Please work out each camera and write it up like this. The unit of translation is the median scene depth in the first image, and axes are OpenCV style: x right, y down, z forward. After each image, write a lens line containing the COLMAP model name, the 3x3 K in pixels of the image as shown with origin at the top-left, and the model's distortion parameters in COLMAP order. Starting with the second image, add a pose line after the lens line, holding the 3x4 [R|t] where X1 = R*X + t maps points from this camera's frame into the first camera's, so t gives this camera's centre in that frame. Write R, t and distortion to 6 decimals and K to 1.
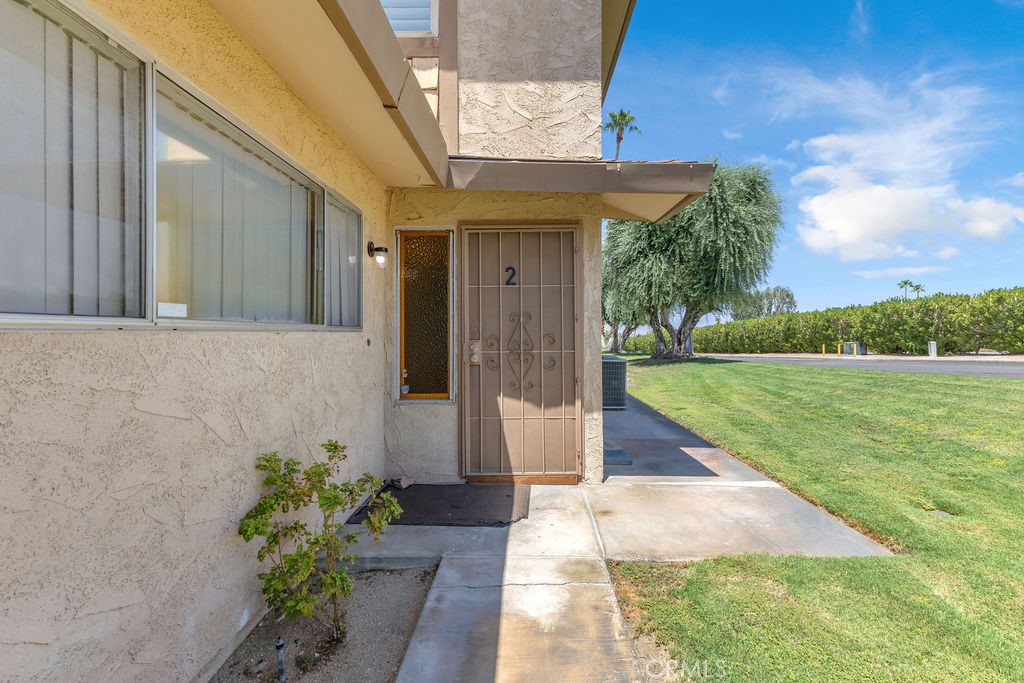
lens RADIAL K [[433.0, 0, 511.4], [0, 433.0, 328.3], [0, 0, 1]] dist [-0.003935, -0.000187]
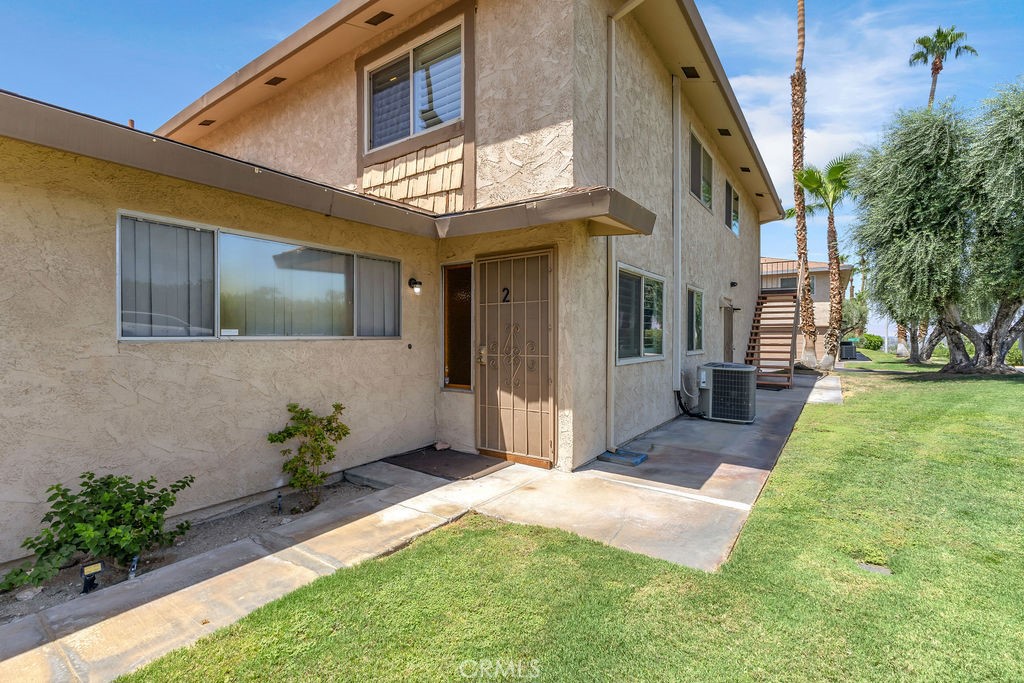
lens RADIAL K [[433.0, 0, 511.4], [0, 433.0, 328.3], [0, 0, 1]] dist [-0.003935, -0.000187]
pose [[0.834004, -0.009379, -0.551678, 0.710628], [0.006994, 0.999955, -0.006427, -0.015454], [0.551714, 0.001502, 0.834032, -0.041002]]
